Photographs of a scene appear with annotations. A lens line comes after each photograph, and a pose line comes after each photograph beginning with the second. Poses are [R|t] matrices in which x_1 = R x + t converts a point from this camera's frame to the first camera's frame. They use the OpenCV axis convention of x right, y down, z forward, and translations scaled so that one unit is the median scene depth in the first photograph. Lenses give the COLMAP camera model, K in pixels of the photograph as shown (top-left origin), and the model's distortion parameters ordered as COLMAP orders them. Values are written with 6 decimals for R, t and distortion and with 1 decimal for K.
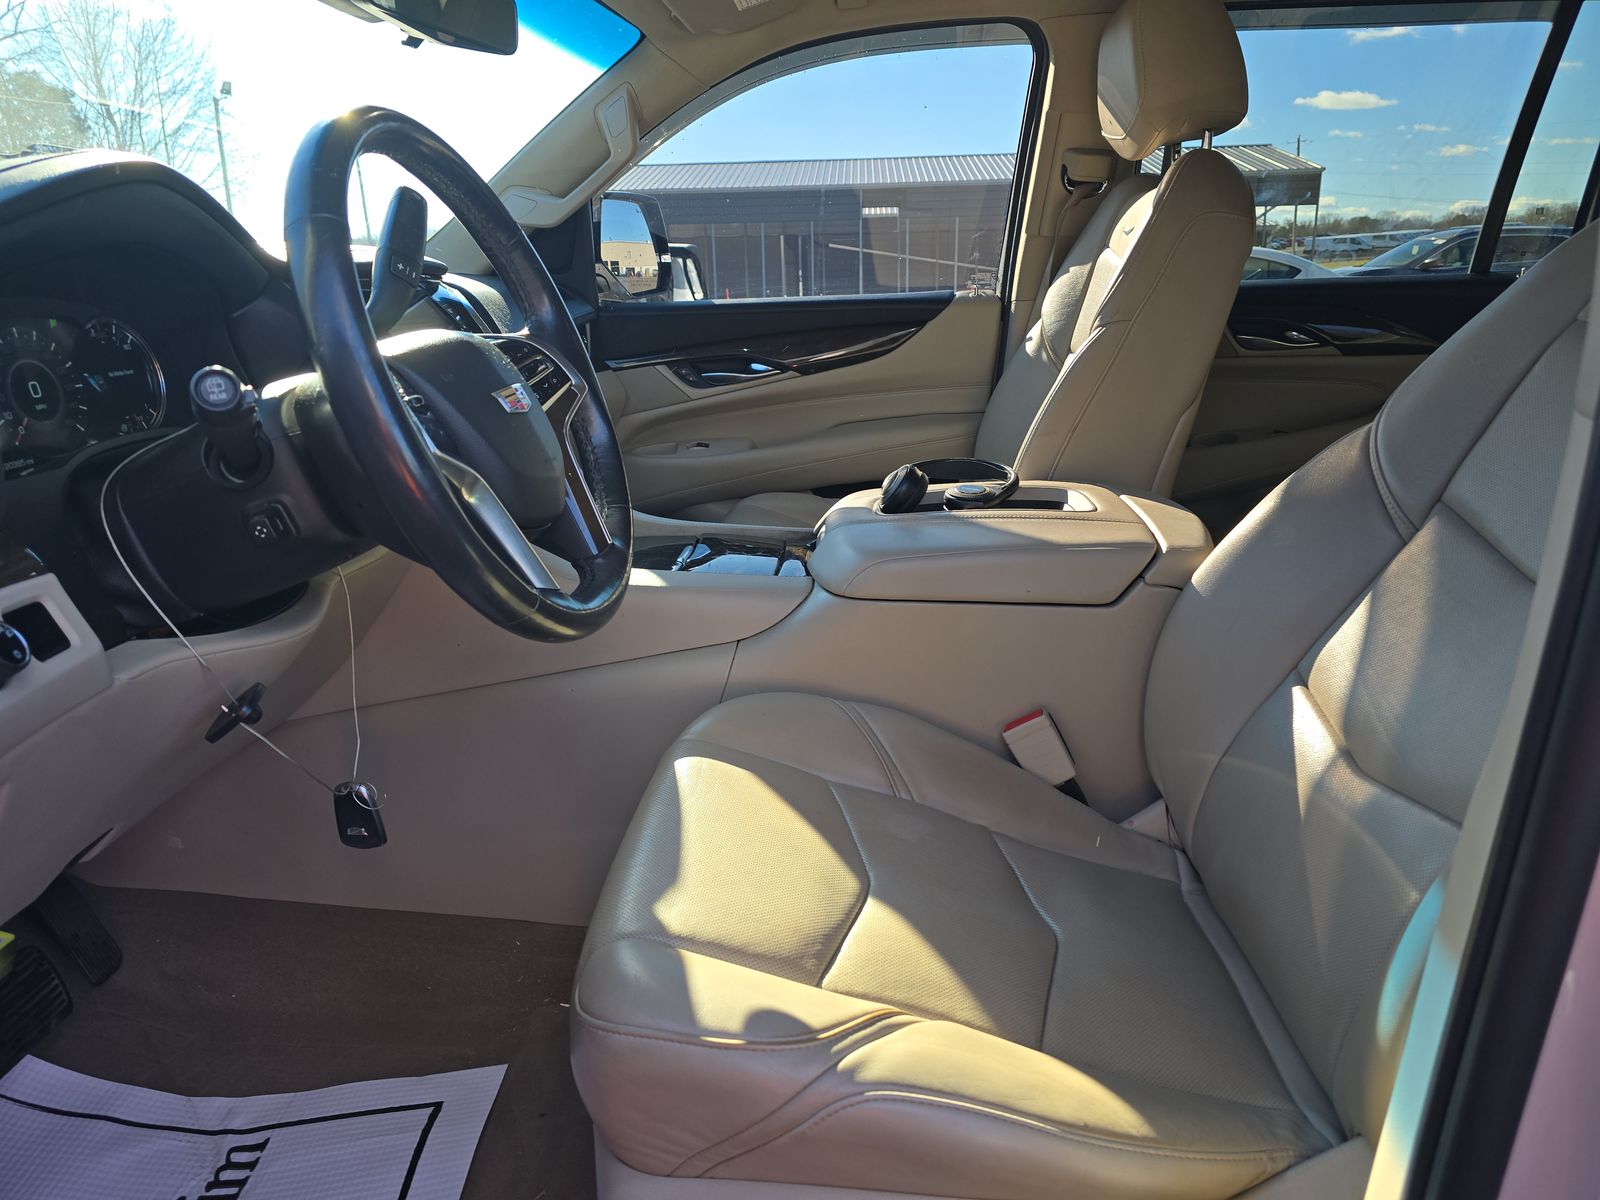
lens RADIAL K [[1038.4, 0, 800.0], [0, 1038.4, 600.0], [0, 0, 1]] dist [-0.002245, -0.003870]
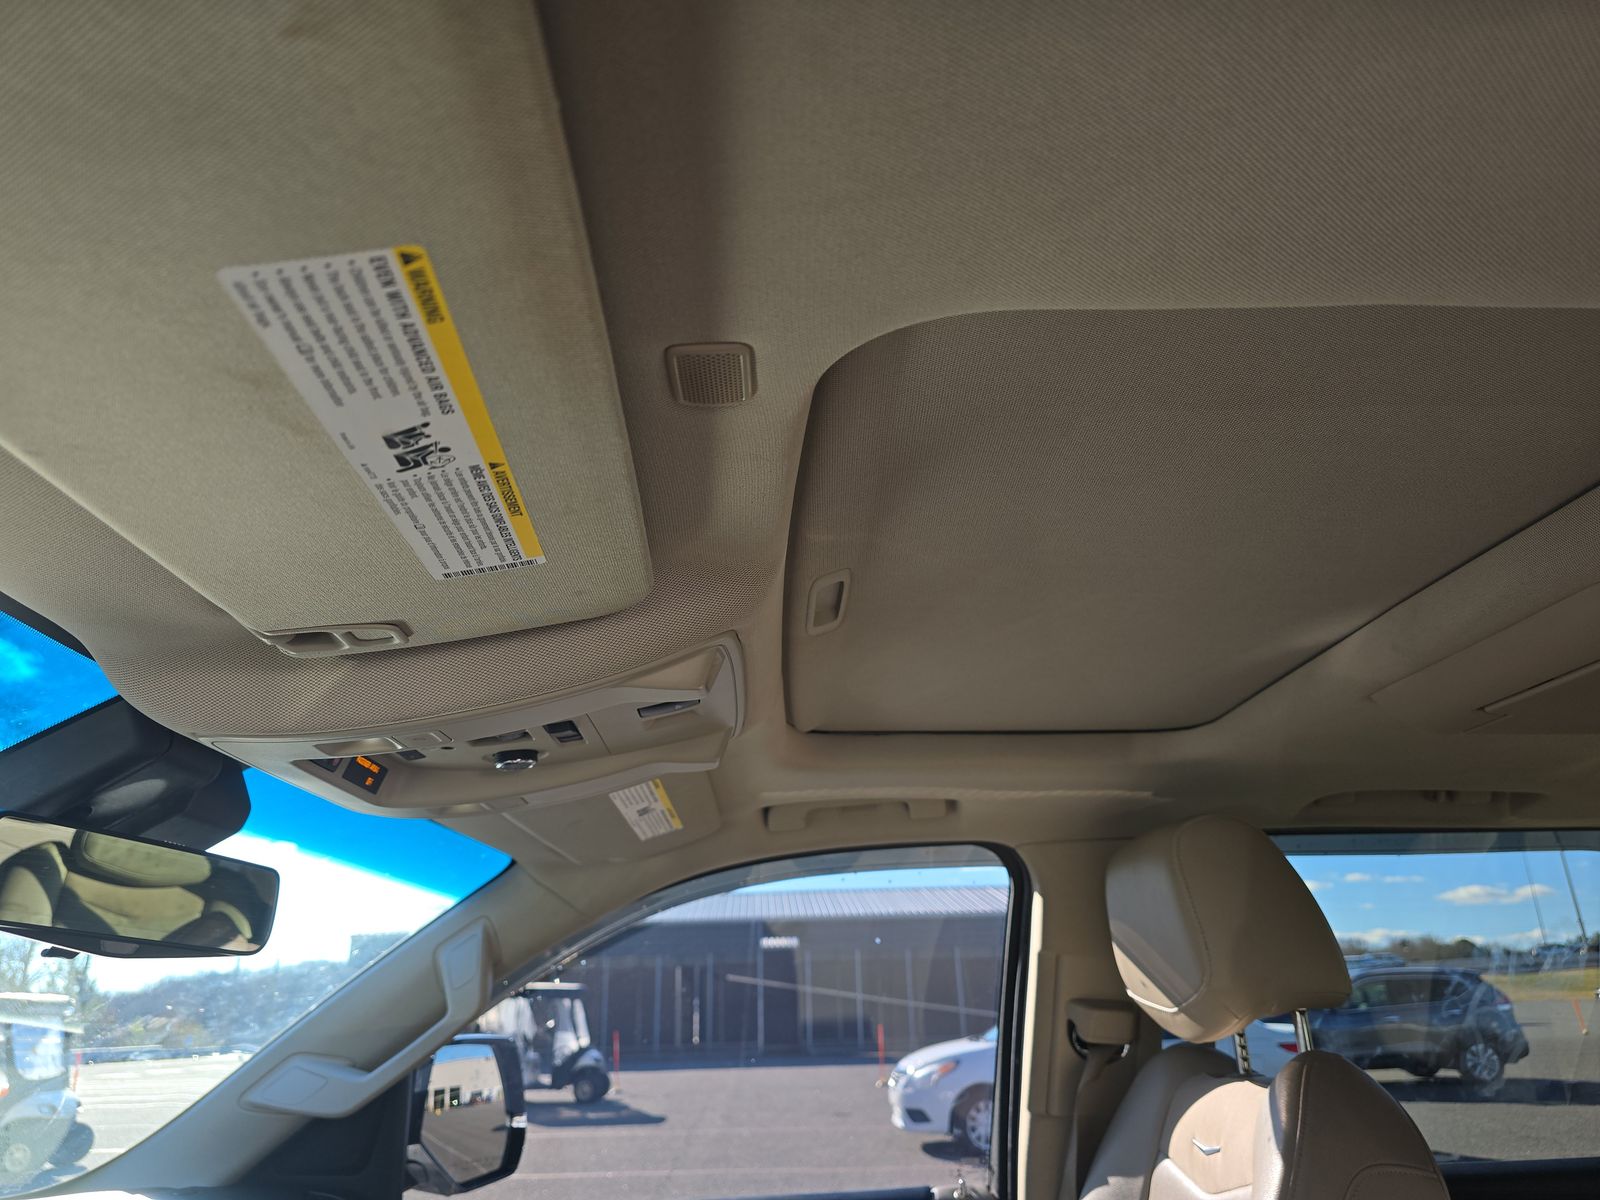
lens RADIAL K [[1038.4, 0, 800.0], [0, 1038.4, 600.0], [0, 0, 1]] dist [-0.002245, -0.003870]
pose [[0.994732, 0.028531, 0.098460, -0.020788], [0.036296, 0.800236, -0.598586, -0.221775], [-0.095870, 0.599006, 0.794985, 0.246069]]
